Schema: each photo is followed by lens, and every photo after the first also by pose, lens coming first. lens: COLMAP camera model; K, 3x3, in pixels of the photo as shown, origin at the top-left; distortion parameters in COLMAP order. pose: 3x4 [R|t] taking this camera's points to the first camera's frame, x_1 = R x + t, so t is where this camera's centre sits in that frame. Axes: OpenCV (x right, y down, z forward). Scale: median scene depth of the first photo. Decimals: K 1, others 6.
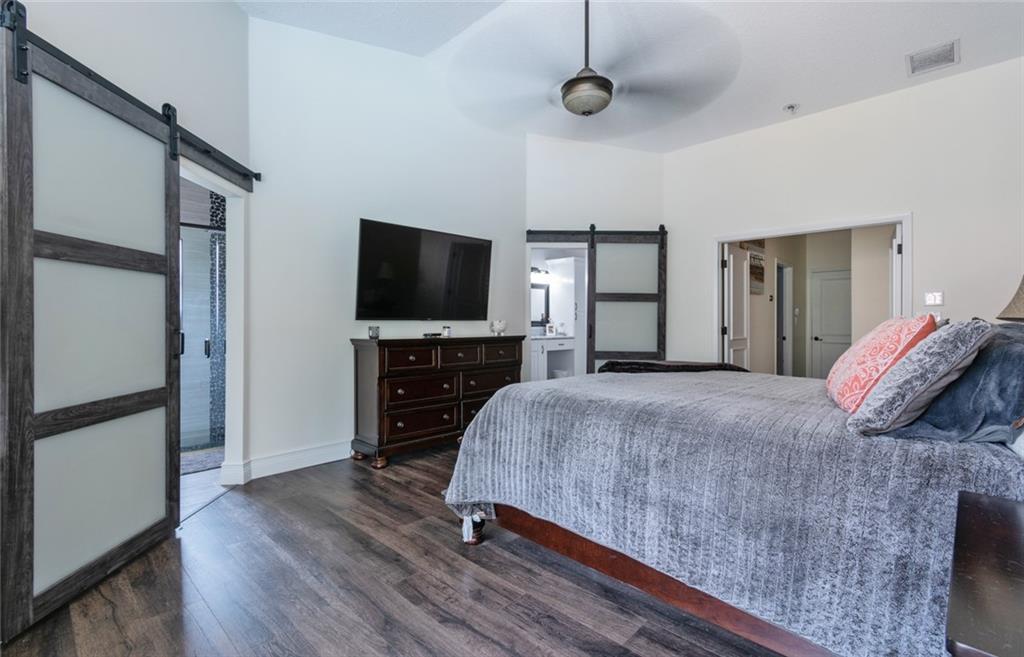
lens RADIAL K [[459.4, 0, 514.1], [0, 459.4, 327.9], [0, 0, 1]] dist [-0.000043, 0.000104]
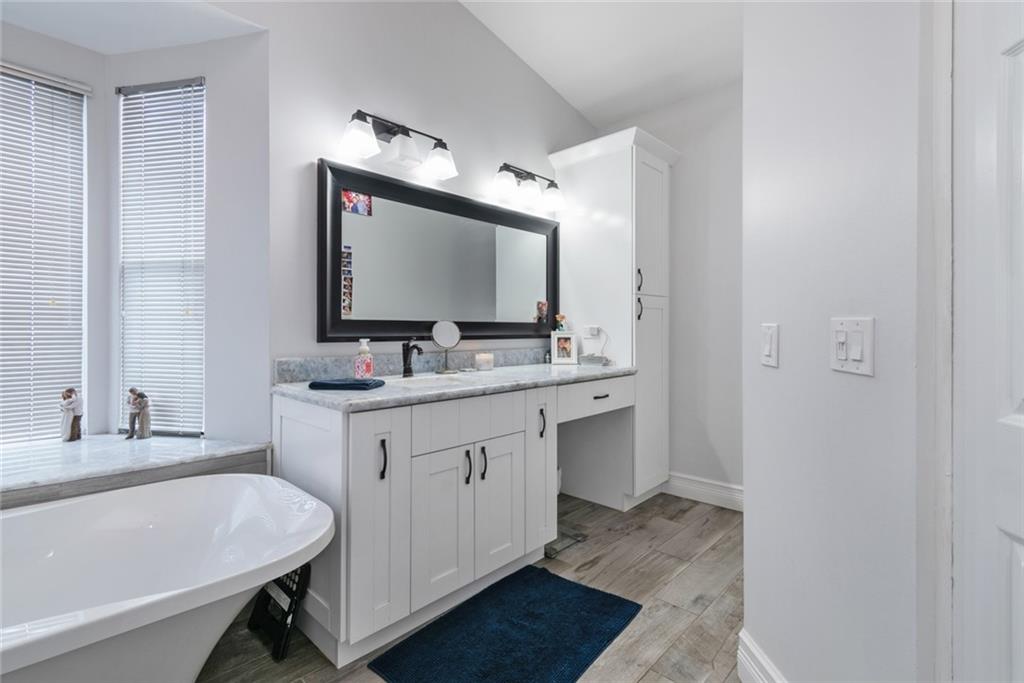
lens RADIAL K [[457.5, 0, 510.6], [0, 457.5, 331.4], [0, 0, 1]] dist [-0.009208, -0.001736]
pose [[0.999937, 0.001382, 0.011179, 0.035839], [-0.001507, 0.999936, 0.011194, -0.011981], [-0.011163, -0.011210, 0.999875, 0.656759]]
